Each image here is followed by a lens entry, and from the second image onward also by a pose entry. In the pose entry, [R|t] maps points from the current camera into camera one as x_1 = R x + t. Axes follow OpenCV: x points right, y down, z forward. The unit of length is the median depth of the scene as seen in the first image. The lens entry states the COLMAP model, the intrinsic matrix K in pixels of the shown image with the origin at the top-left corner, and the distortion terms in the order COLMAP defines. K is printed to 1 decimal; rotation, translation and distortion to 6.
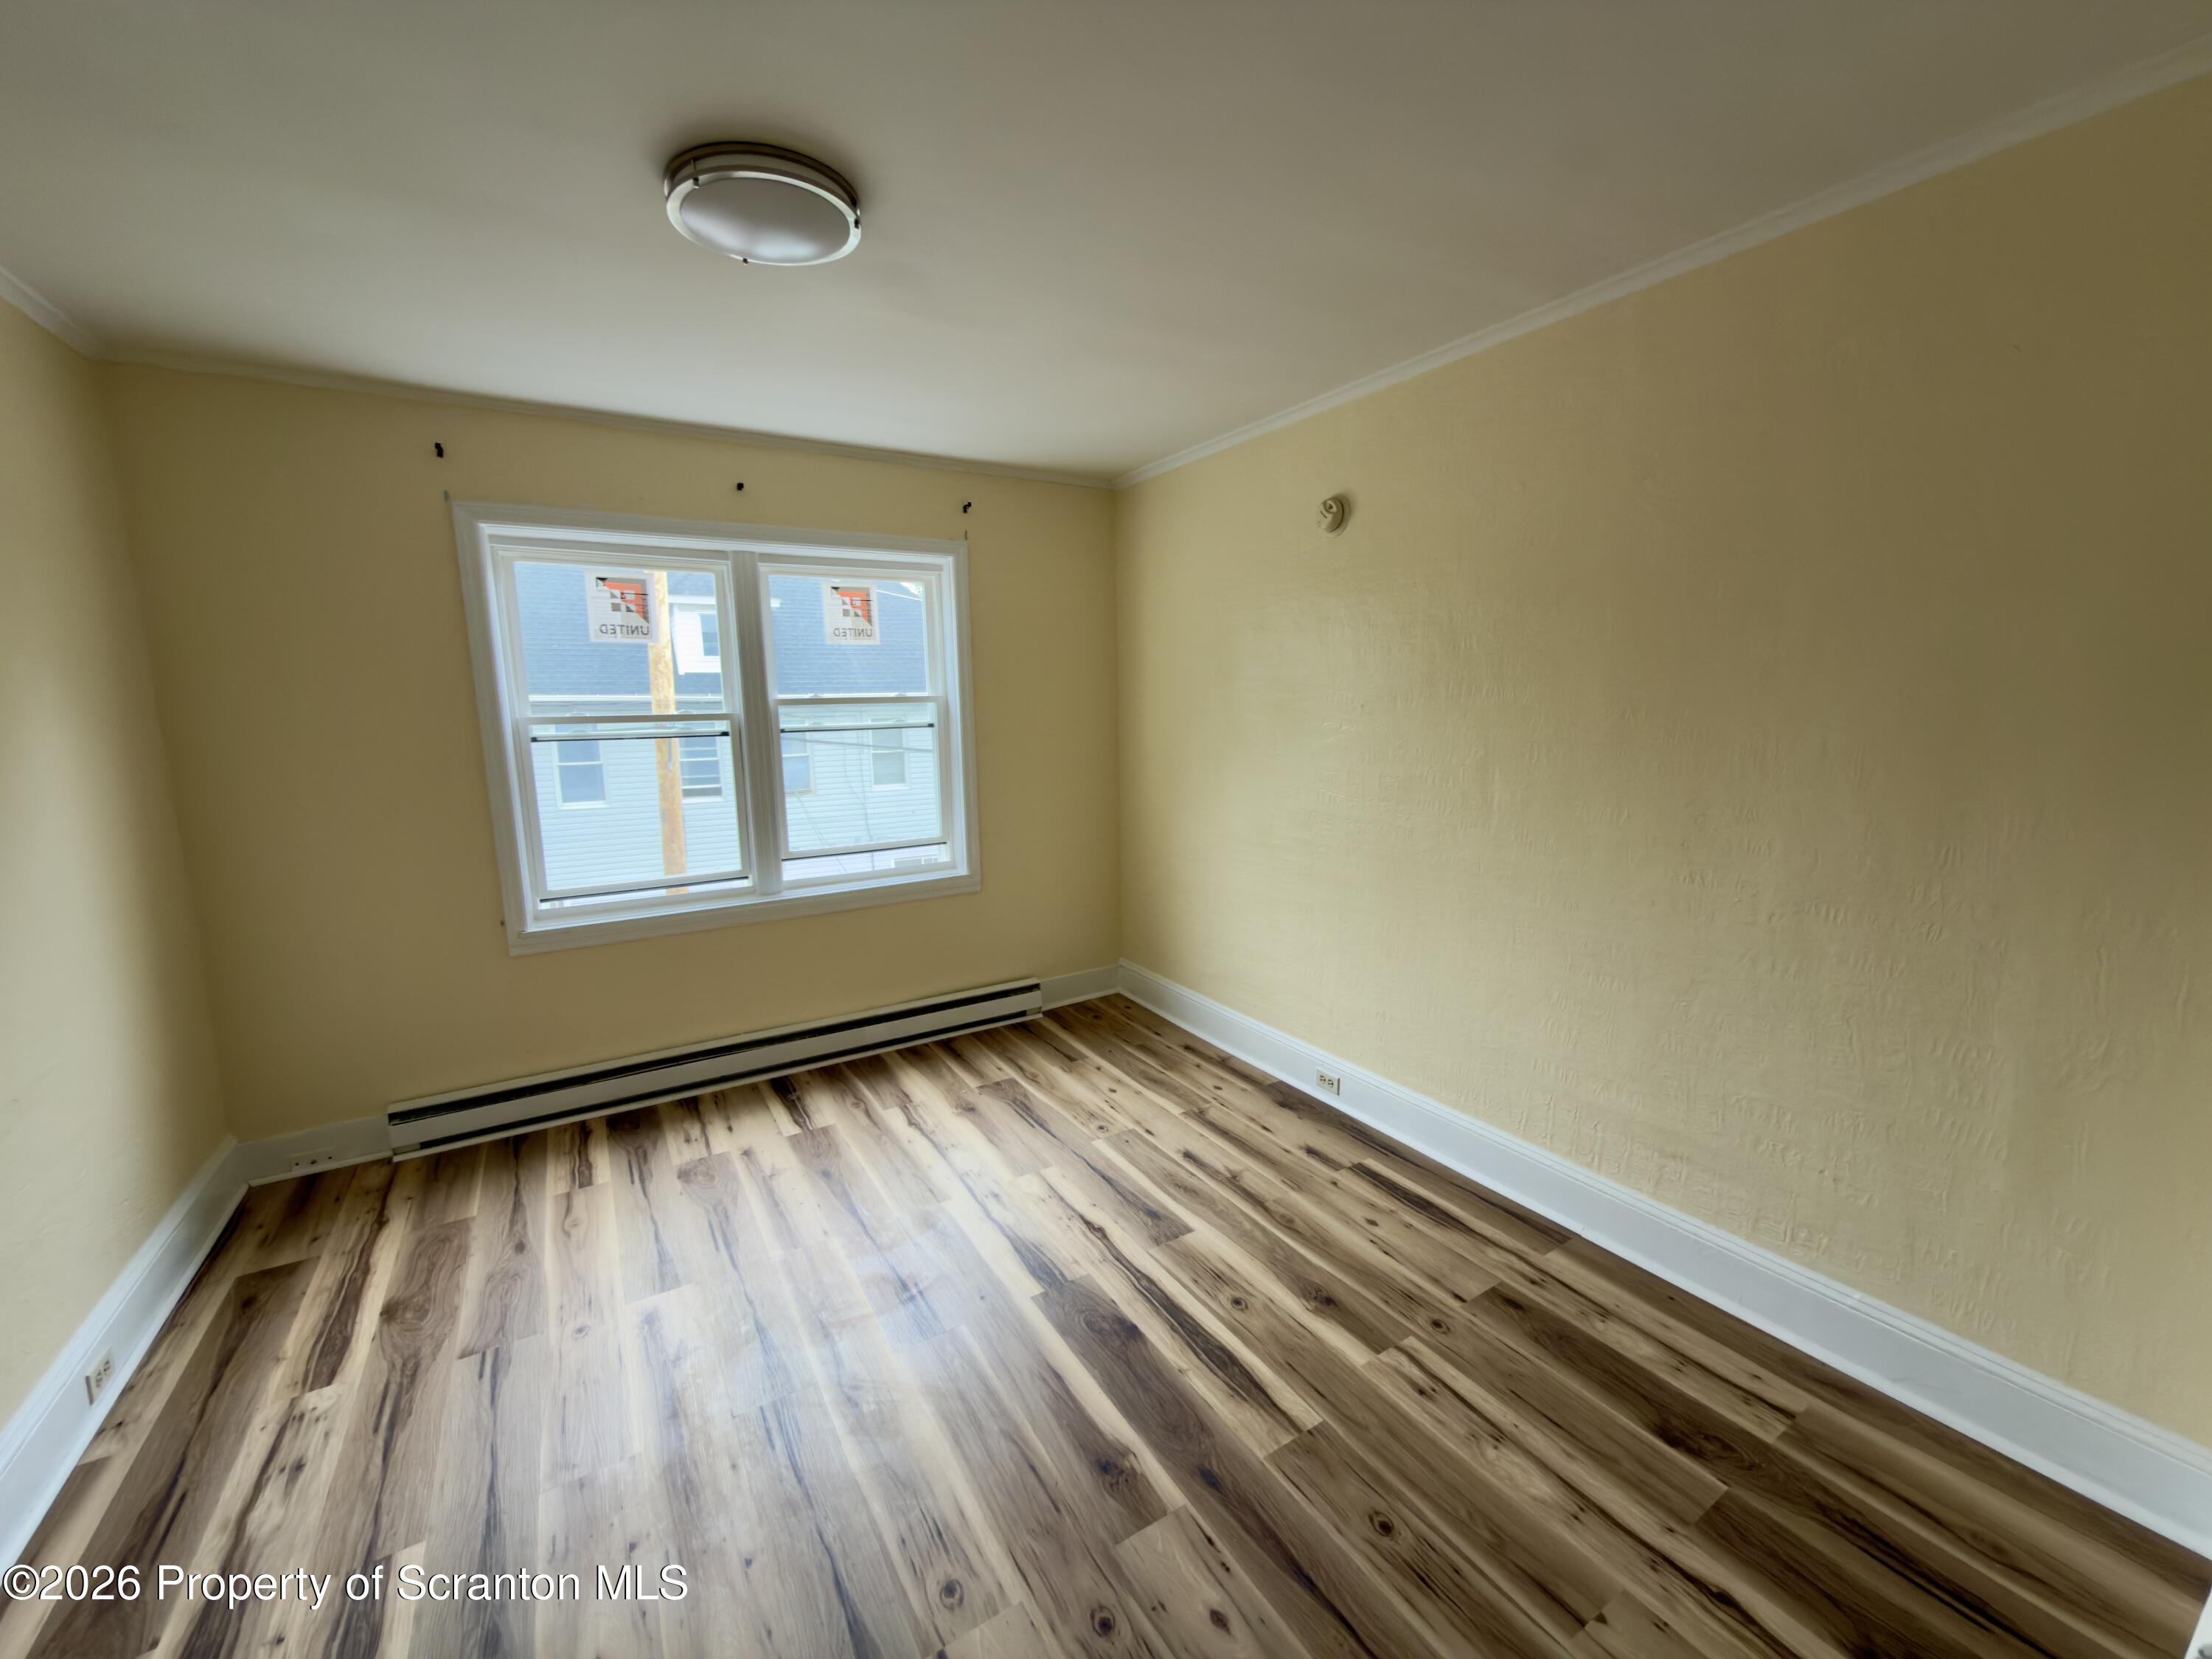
lens RADIAL K [[882.4, 0, 1106.0], [0, 882.4, 833.5], [0, 0, 1]] dist [0.003096, -0.000192]
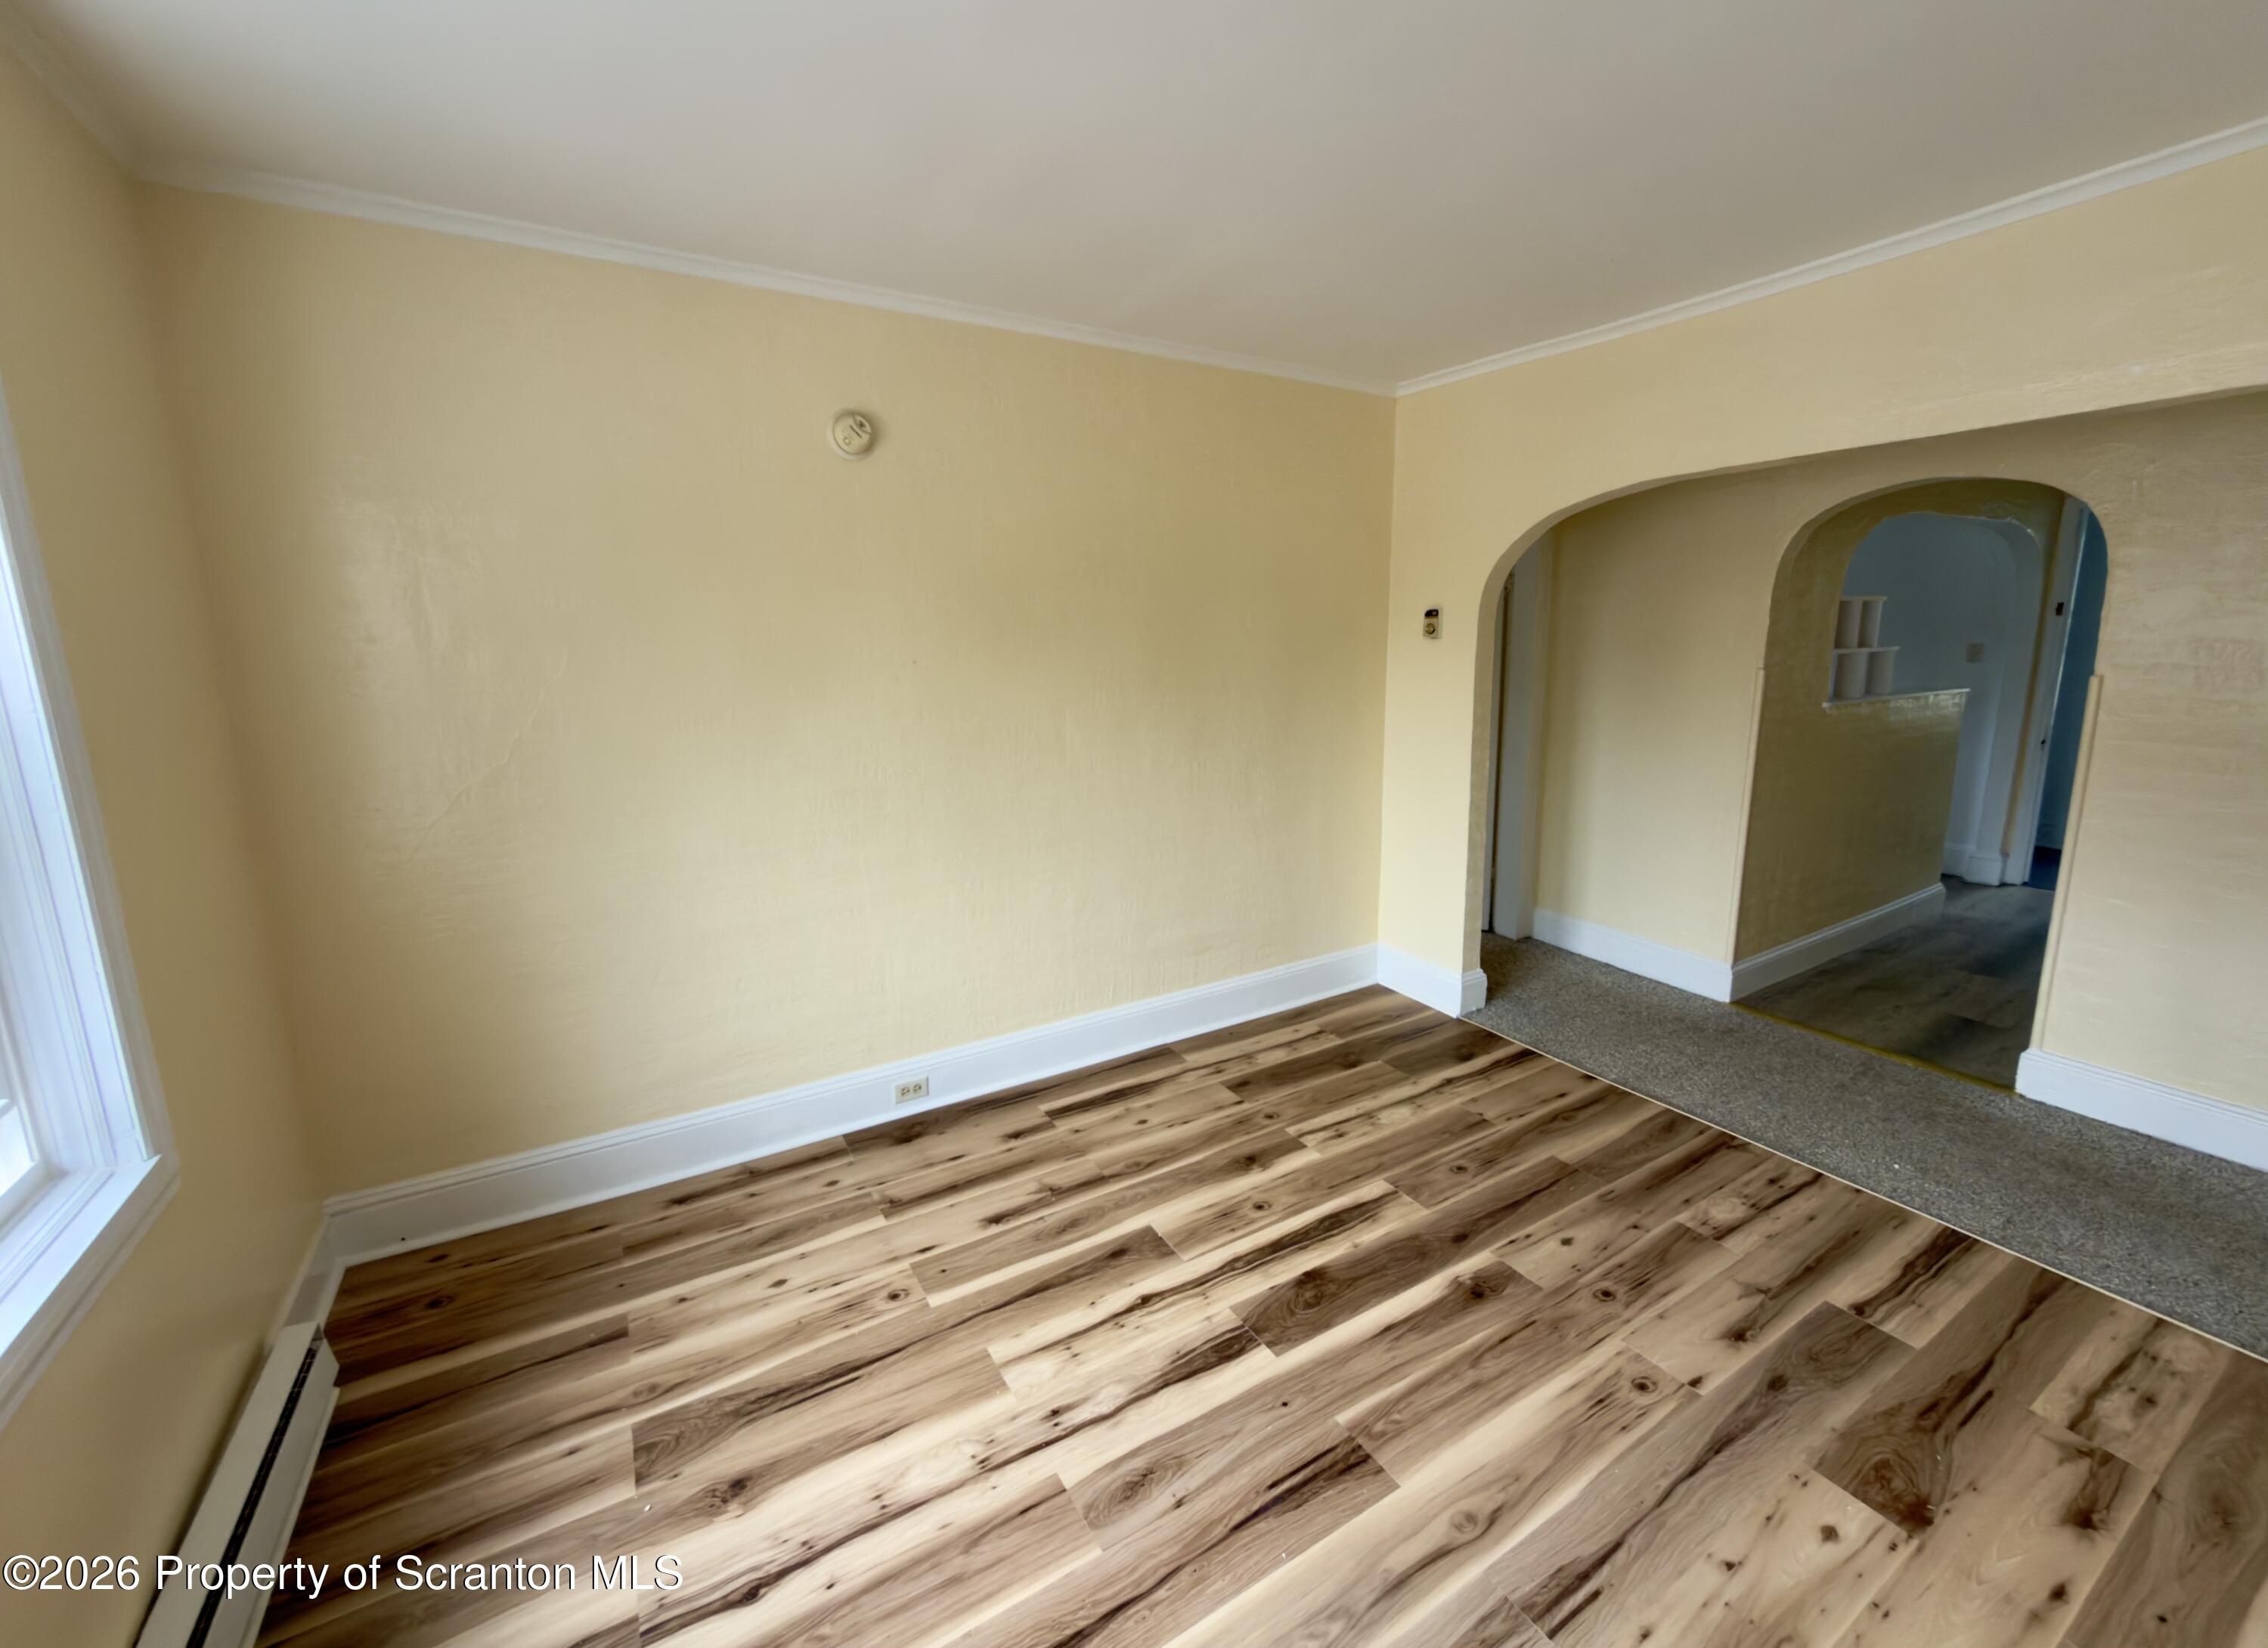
lens RADIAL K [[911.7, 0, 1134.0], [0, 911.7, 824.0], [0, 0, 1]] dist [0.001901, 0.000093]
pose [[0.005670, -0.183133, 0.983072, -0.741030], [0.164585, 0.969852, 0.179721, -0.126784], [-0.986347, 0.160780, 0.035640, 0.893840]]
